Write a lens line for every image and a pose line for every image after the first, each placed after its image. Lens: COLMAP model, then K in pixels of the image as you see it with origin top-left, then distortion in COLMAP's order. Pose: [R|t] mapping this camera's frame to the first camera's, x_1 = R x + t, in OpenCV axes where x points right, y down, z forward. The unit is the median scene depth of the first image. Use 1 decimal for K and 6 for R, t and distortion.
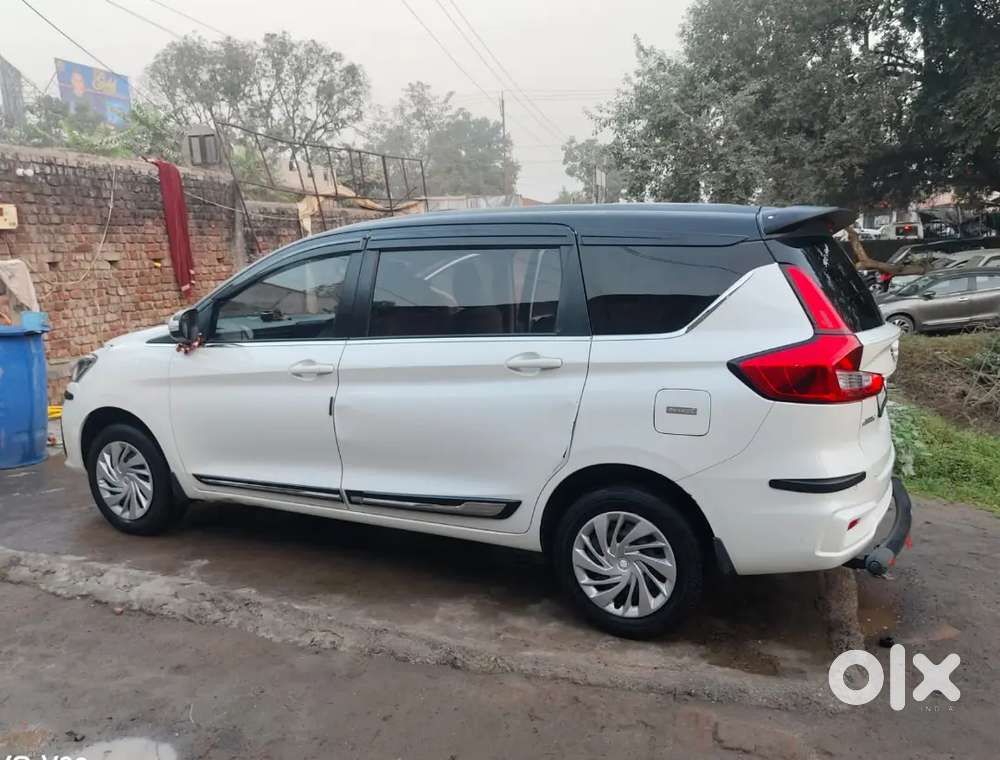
lens RADIAL K [[925.0, 0, 503.3], [0, 925.0, 390.2], [0, 0, 1]] dist [0.003240, 0.000000]
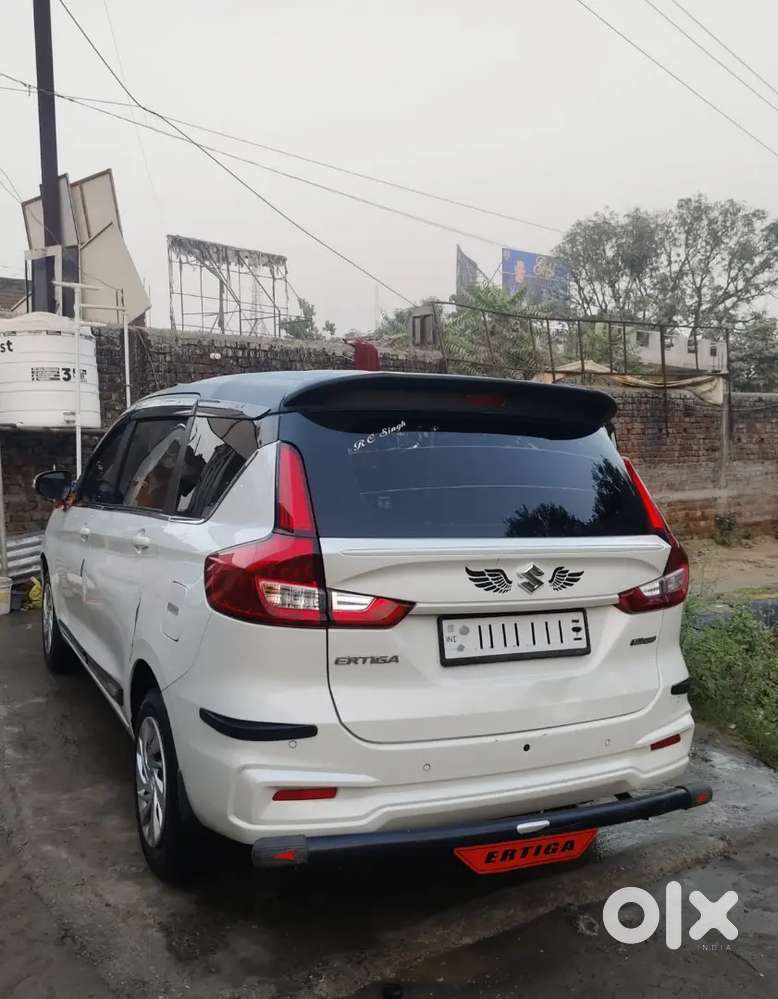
lens RADIAL K [[1003.1, 0, 391.1], [0, 1003.1, 497.3], [0, 0, 1]] dist [0.049215, 0.000000]
pose [[0.759220, 0.064659, -0.647614, 0.746684], [-0.121319, 0.991672, -0.043216, -0.051916], [0.639427, 0.111378, 0.760742, 0.322709]]
